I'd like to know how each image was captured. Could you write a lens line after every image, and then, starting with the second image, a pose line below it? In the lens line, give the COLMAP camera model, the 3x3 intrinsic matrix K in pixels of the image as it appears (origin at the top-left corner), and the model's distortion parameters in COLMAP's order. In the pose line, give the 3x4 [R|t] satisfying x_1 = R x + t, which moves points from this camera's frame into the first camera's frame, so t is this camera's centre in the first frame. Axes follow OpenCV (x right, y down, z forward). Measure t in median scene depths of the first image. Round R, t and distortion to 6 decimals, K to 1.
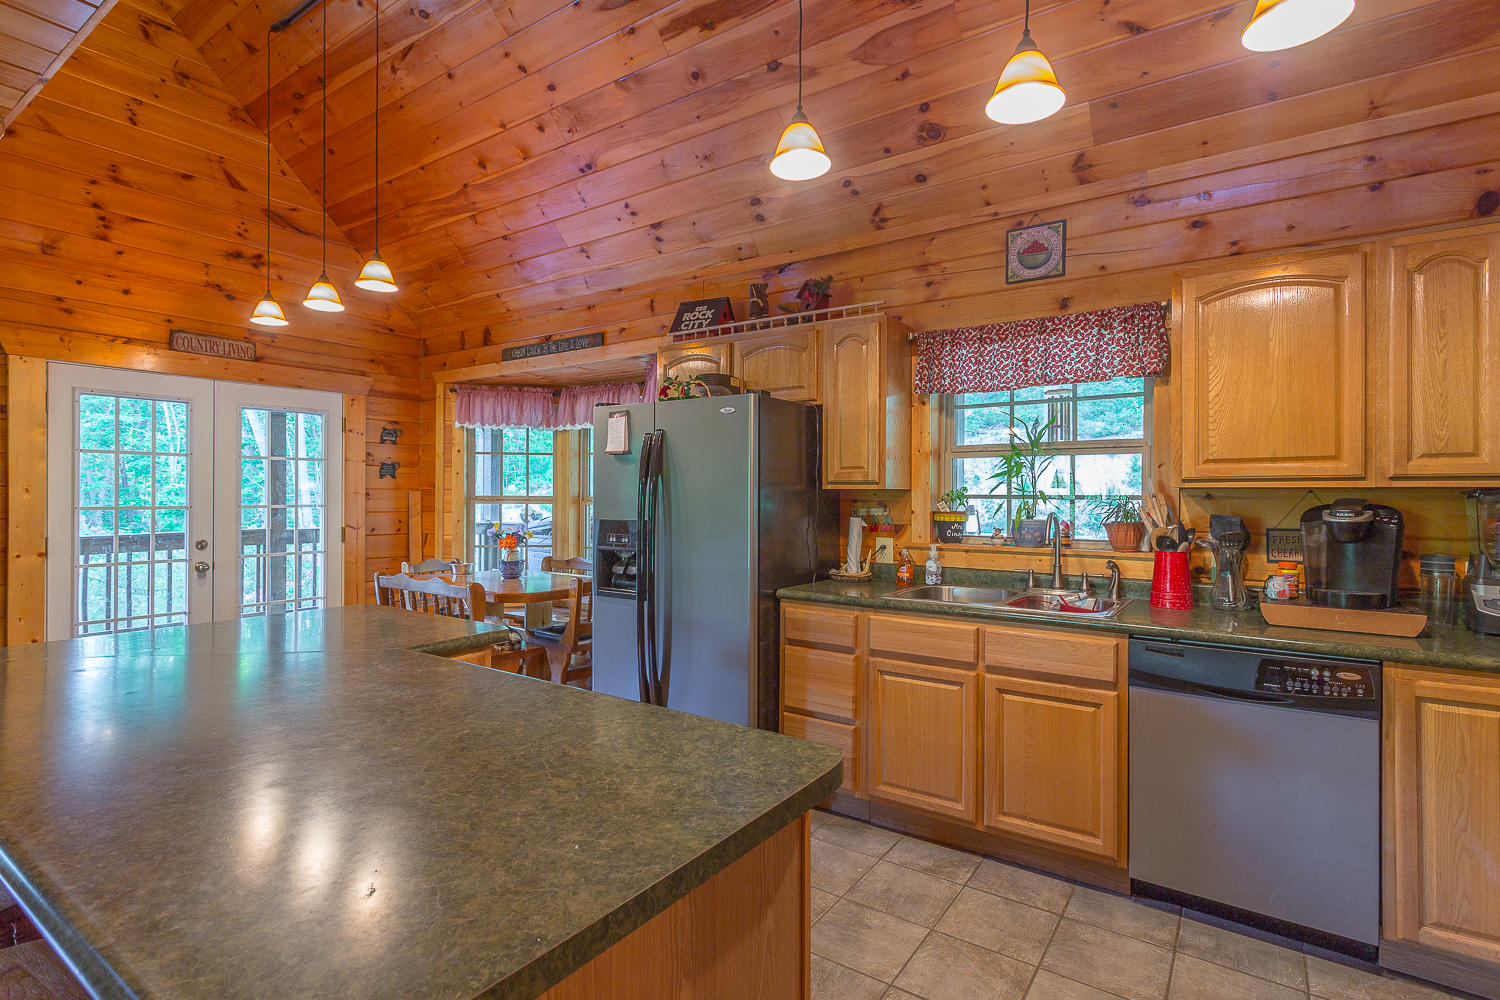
lens RADIAL K [[762.4, 0, 690.8], [0, 762.4, 497.6], [0, 0, 1]] dist [0.001117, 0.002316]
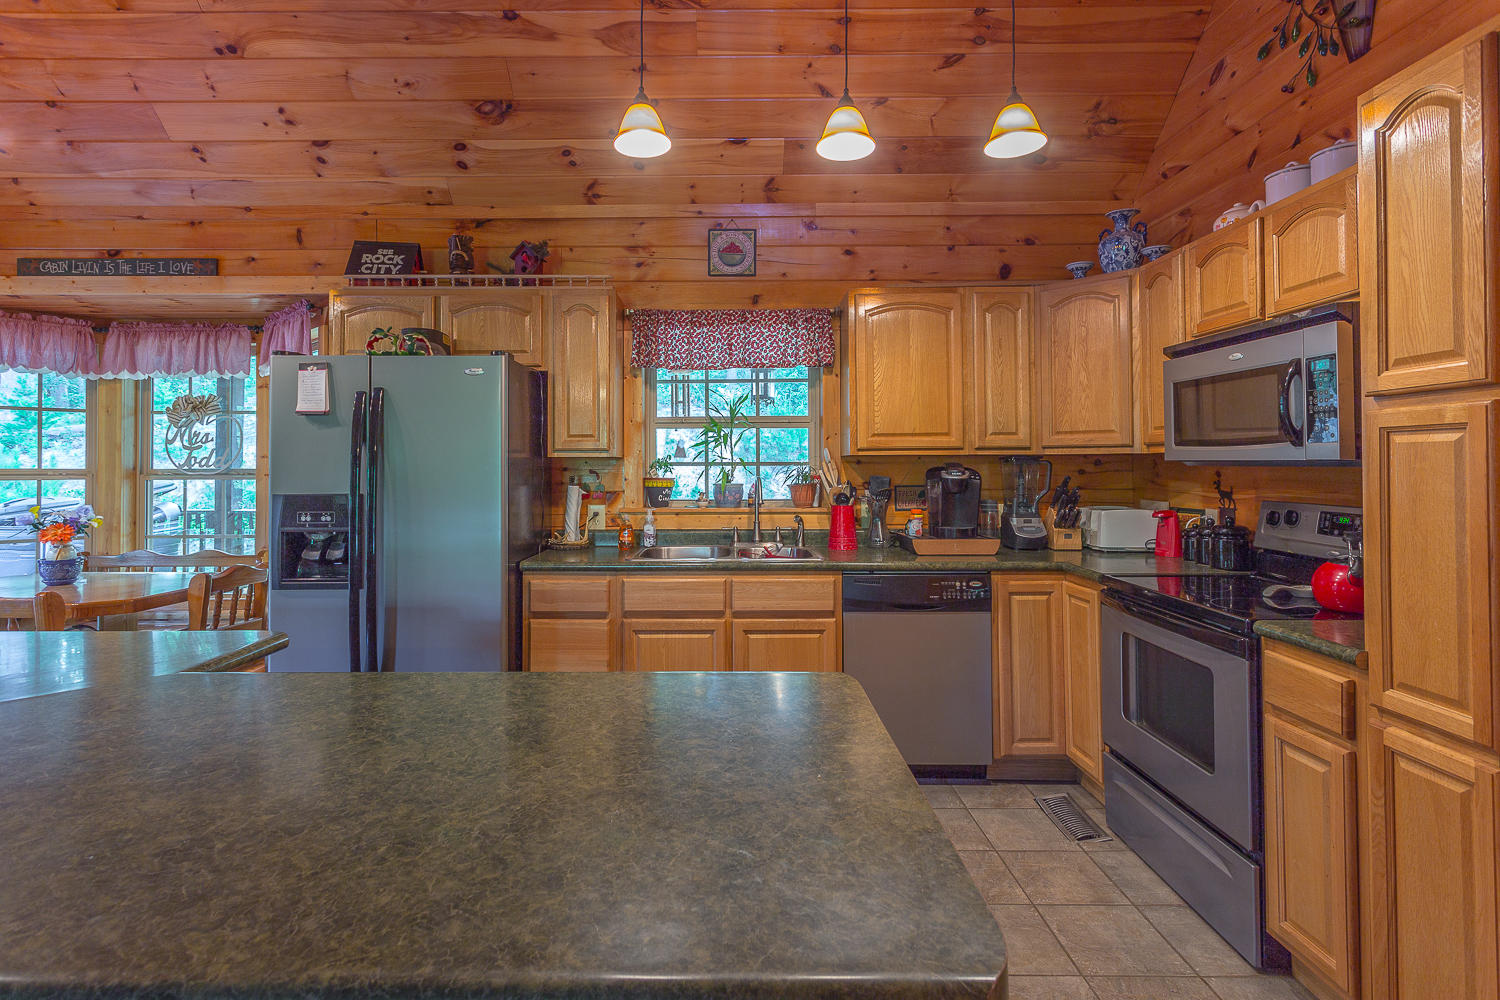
lens RADIAL K [[797.2, 0, 723.7], [0, 797.2, 456.2], [0, 0, 1]] dist [0.004013, 0.002077]
pose [[0.795477, 0.000860, 0.605983, -0.288783], [0.009536, 0.999857, -0.013937, 0.004402], [-0.605909, 0.016865, 0.795355, 0.050204]]
